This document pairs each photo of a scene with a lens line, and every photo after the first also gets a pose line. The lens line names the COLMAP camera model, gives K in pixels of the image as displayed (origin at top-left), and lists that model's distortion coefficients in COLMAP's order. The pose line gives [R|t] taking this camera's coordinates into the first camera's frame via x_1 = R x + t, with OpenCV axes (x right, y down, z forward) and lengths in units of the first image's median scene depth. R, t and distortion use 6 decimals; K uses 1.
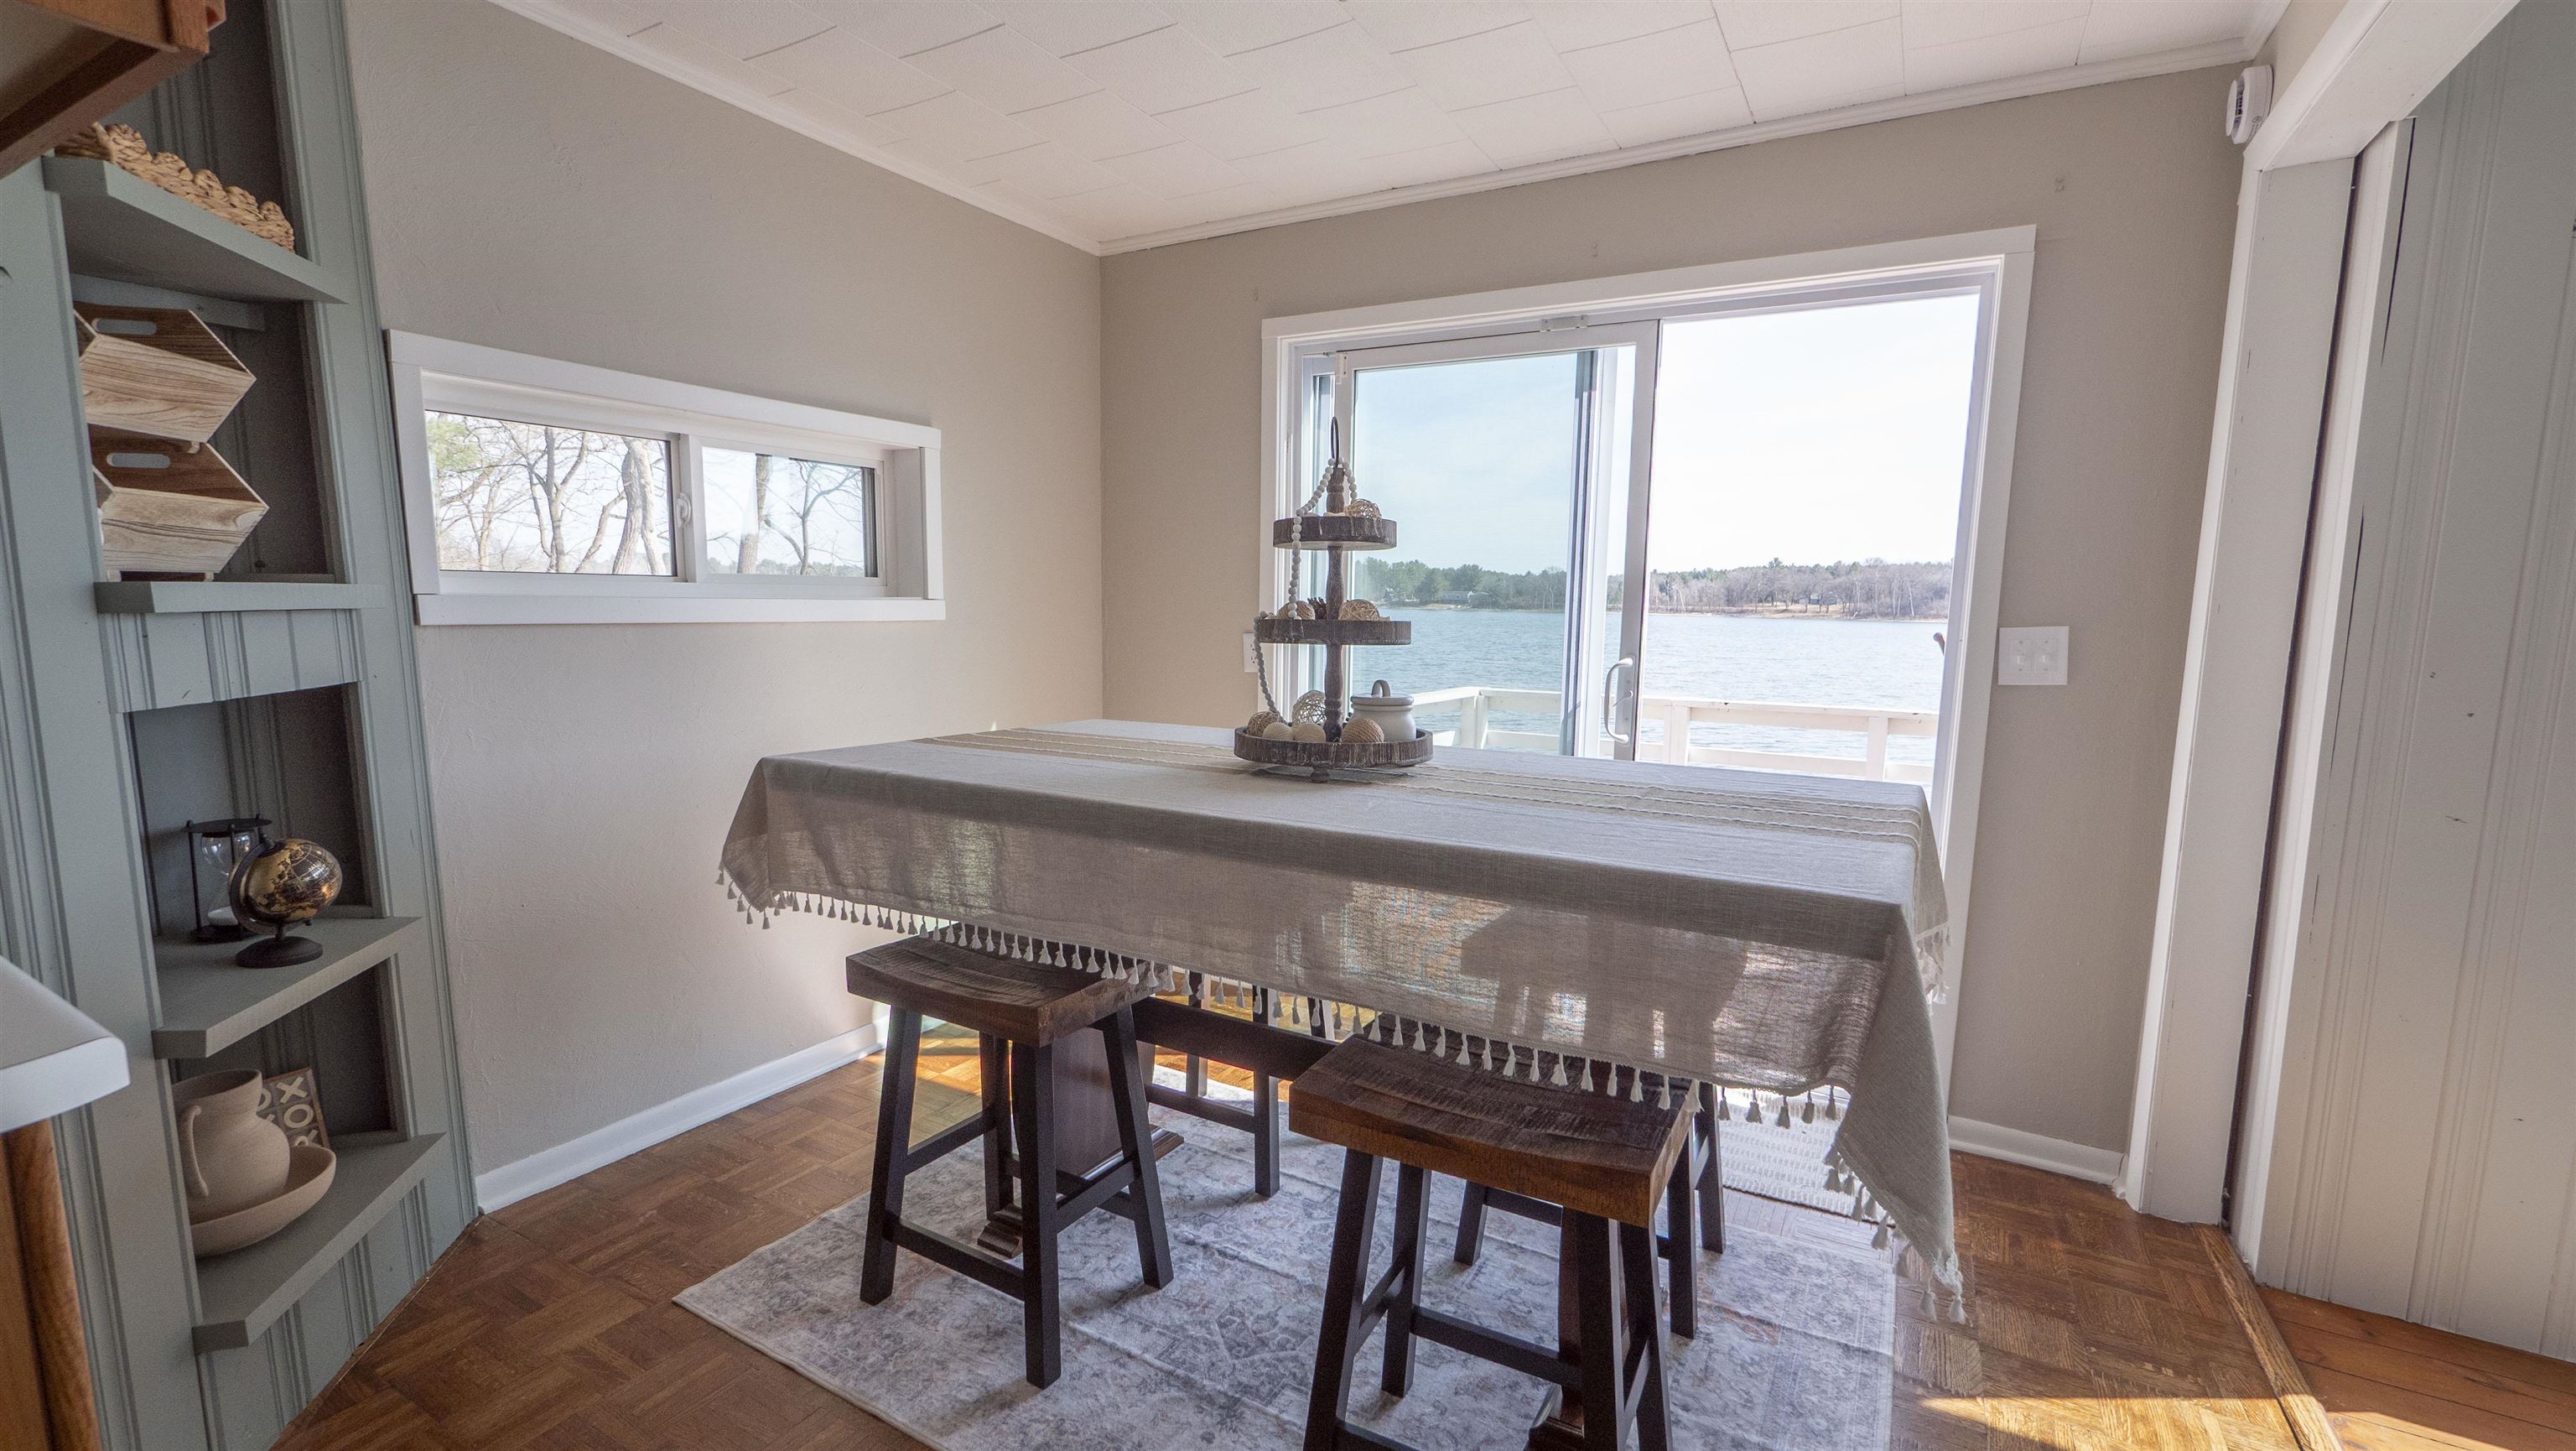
lens RADIAL K [[1077.8, 0, 1295.1], [0, 1077.8, 729.4], [0, 0, 1]] dist [-0.000169, 0.000054]
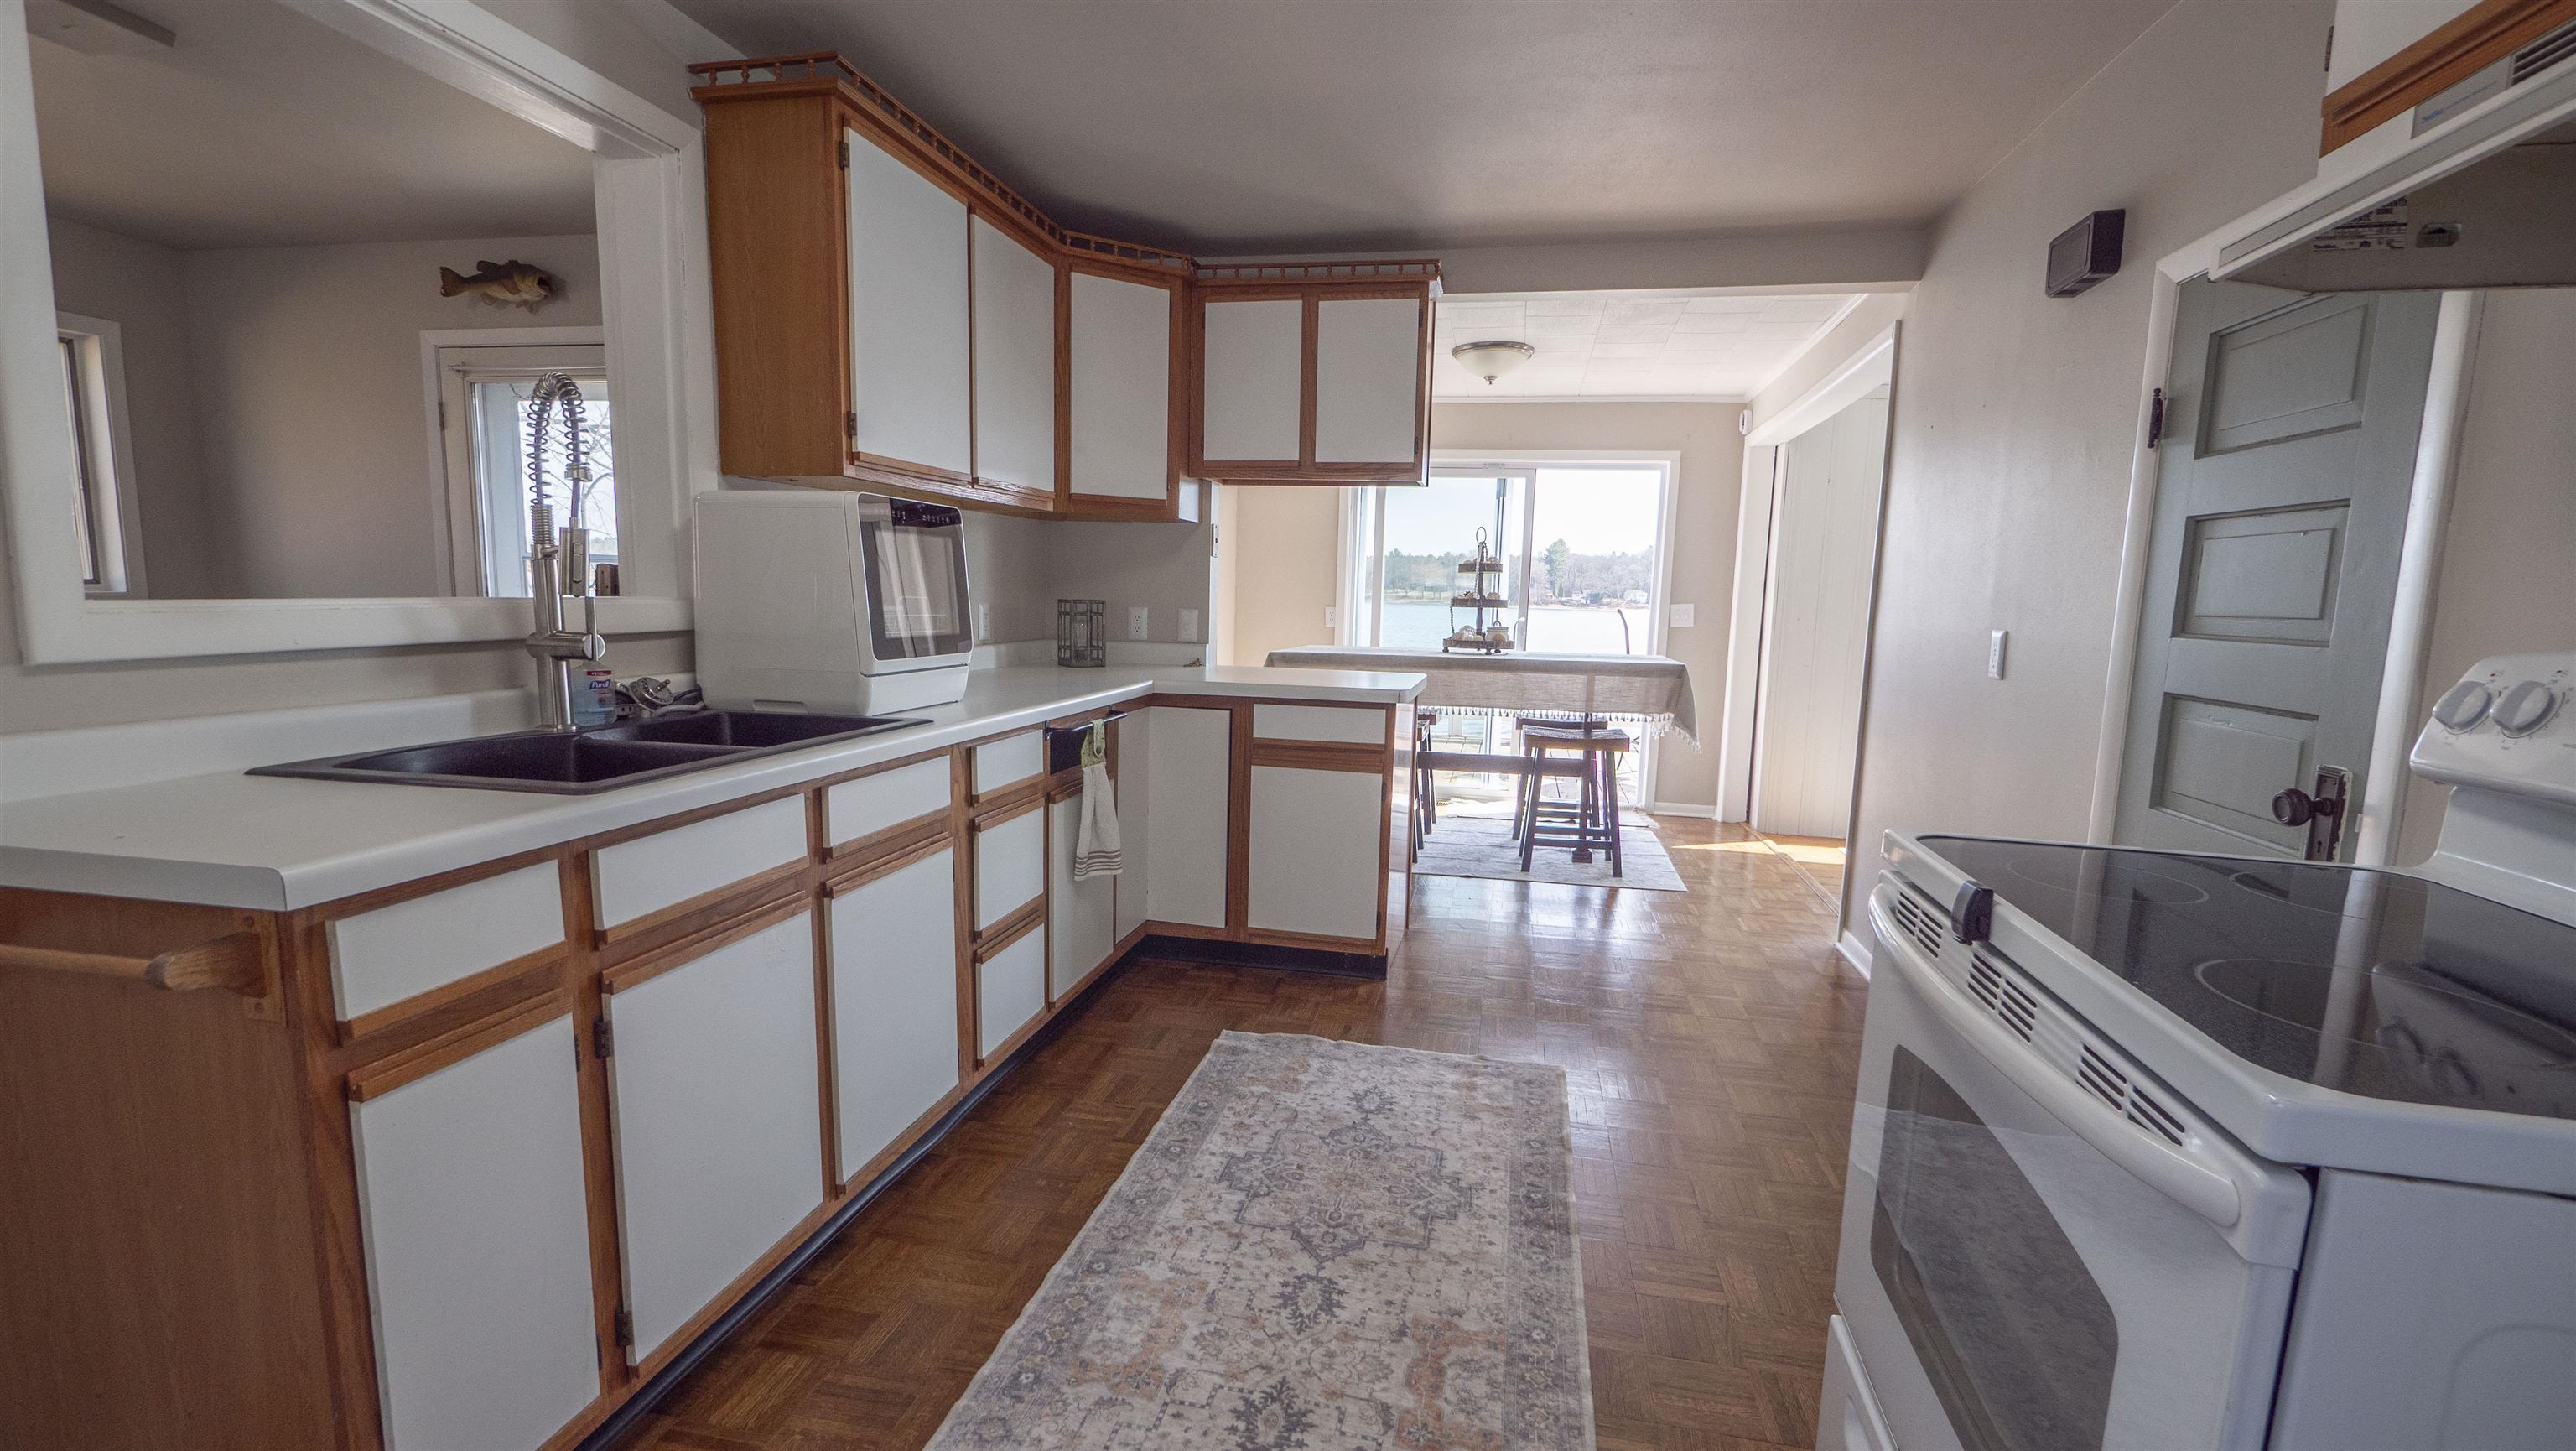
lens RADIAL K [[1077.8, 0, 1295.1], [0, 1077.8, 729.4], [0, 0, 1]] dist [-0.000169, 0.000054]
pose [[0.954141, -0.028725, 0.297977, -1.120508], [0.025118, 0.999558, 0.015930, 0.160990], [-0.298303, -0.007714, 0.954440, -1.364676]]
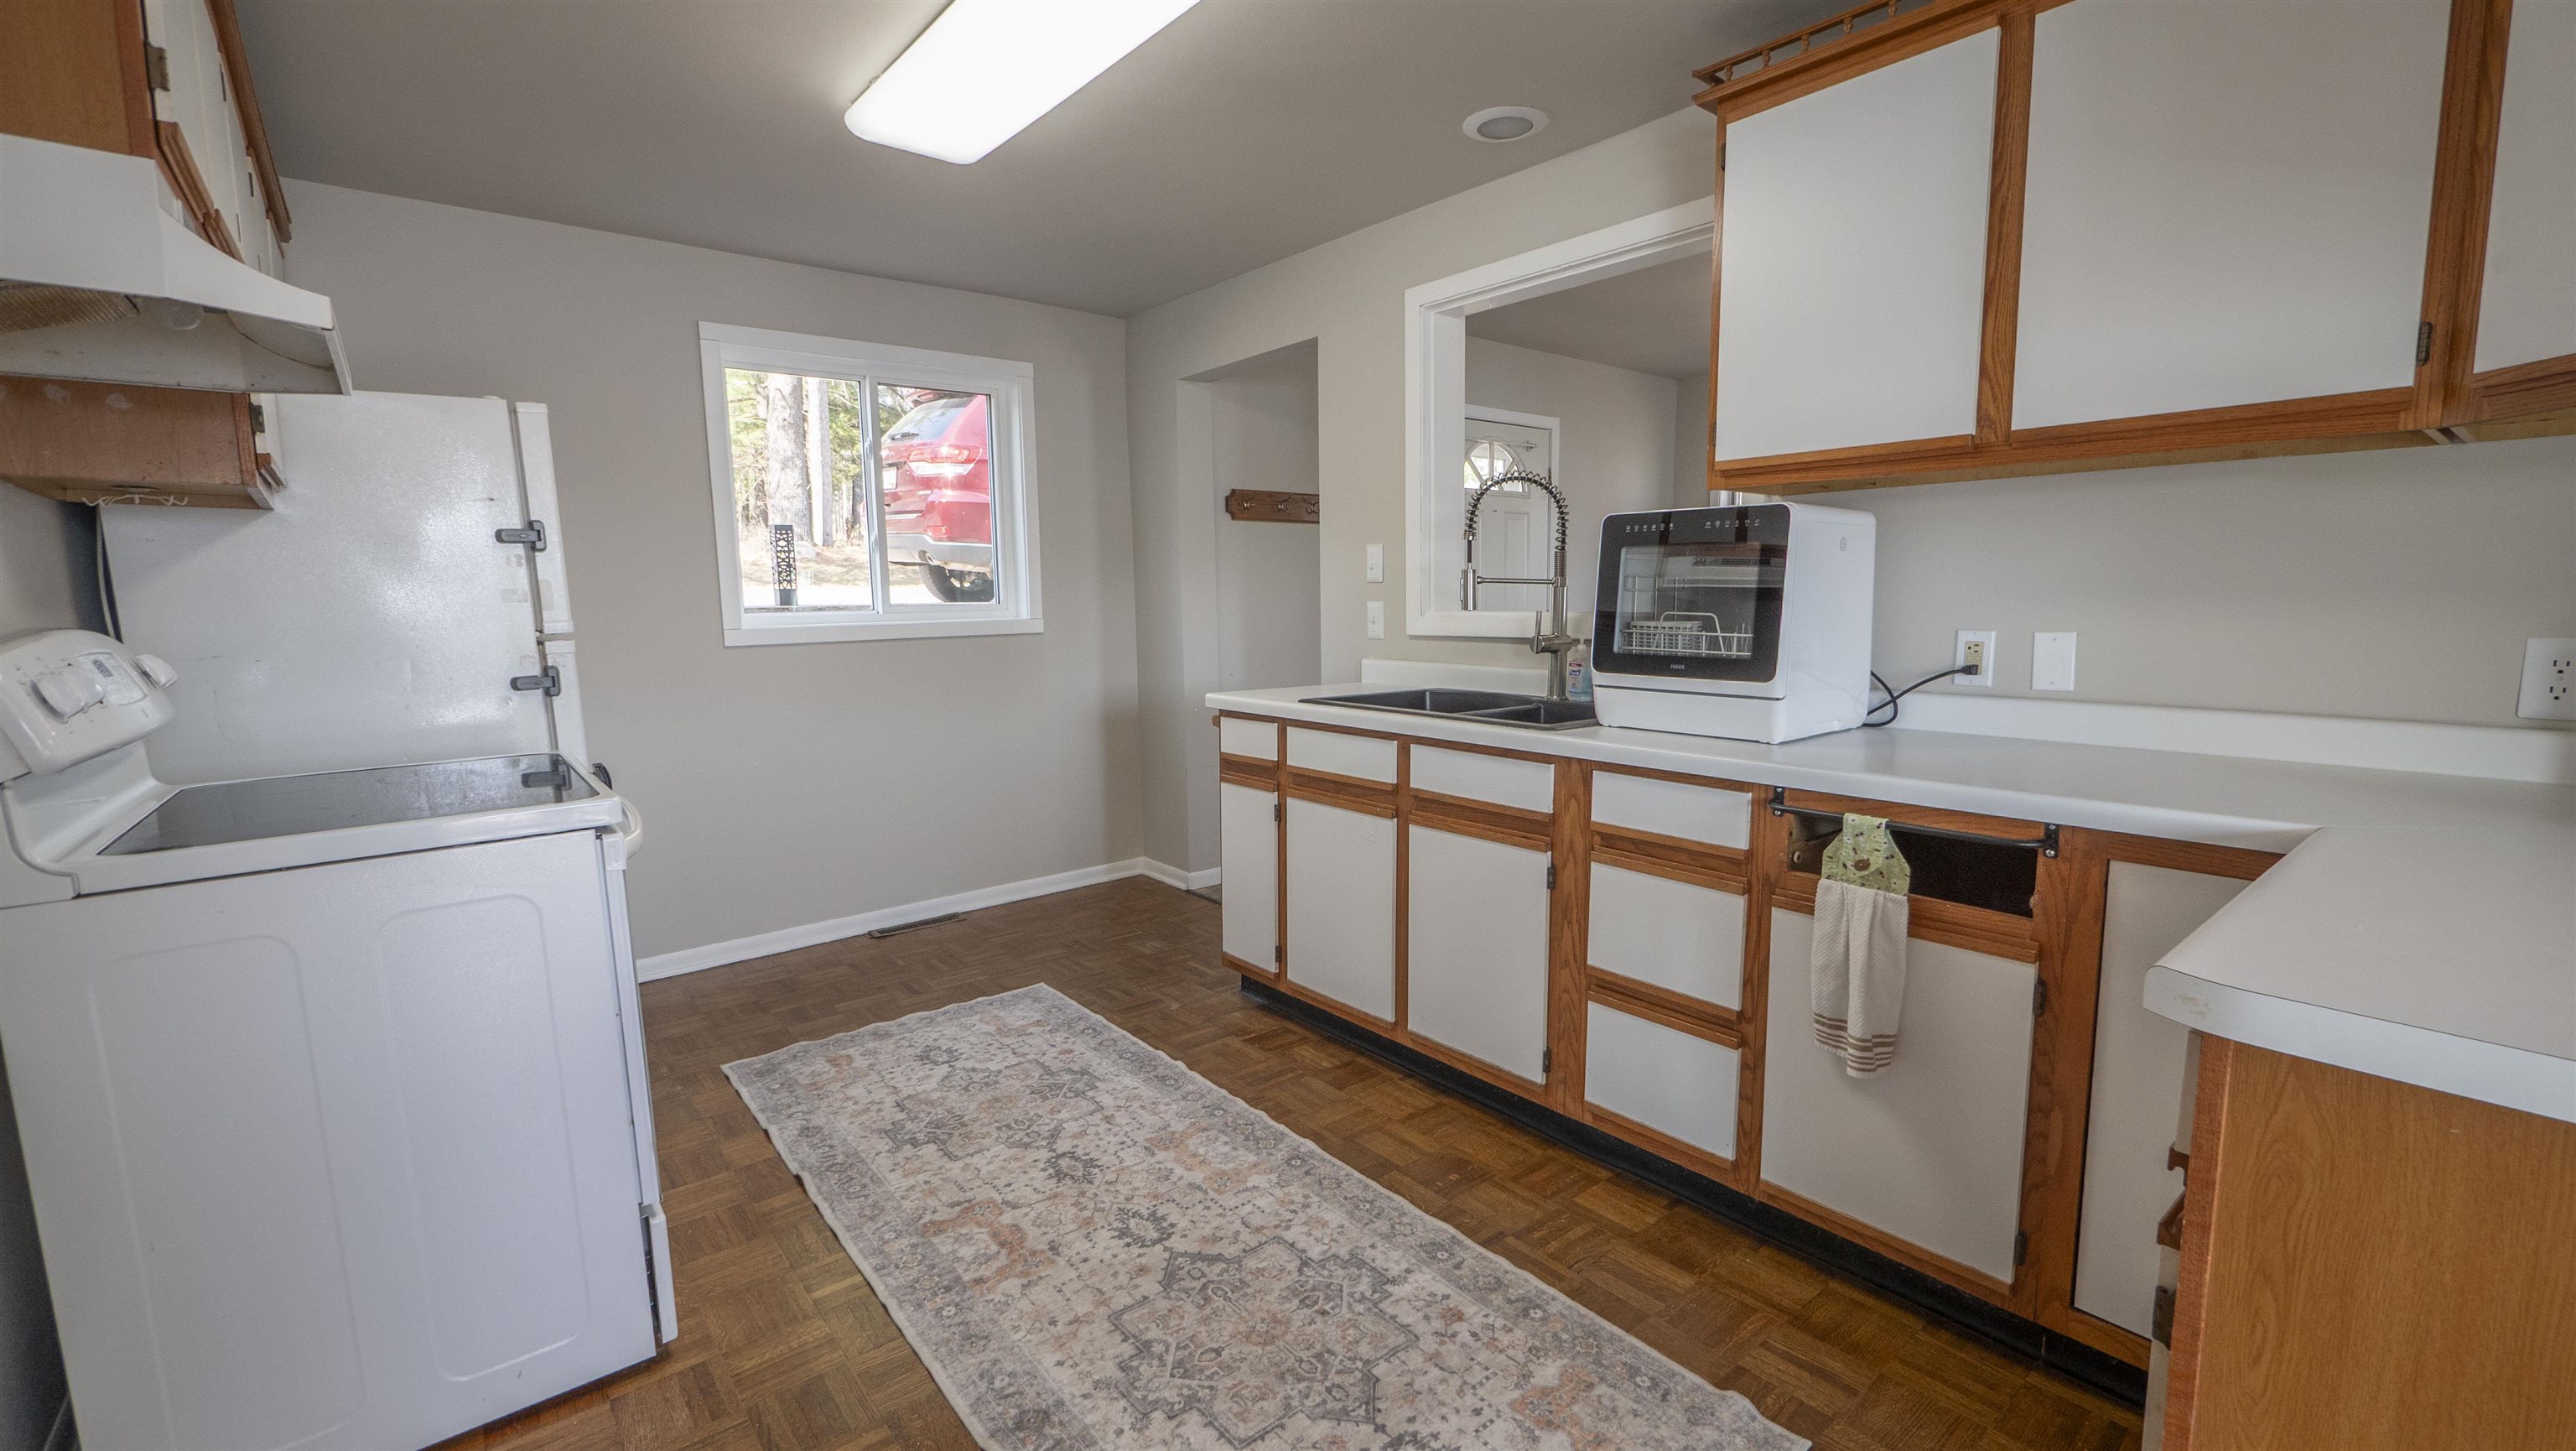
lens RADIAL K [[1077.8, 0, 1295.1], [0, 1077.8, 729.4], [0, 0, 1]] dist [-0.000169, 0.000054]
pose [[-0.357780, 0.108352, -0.927498, 1.807179], [-0.106534, 0.982024, 0.155817, -0.221199], [0.927709, 0.154559, -0.339805, 1.965951]]
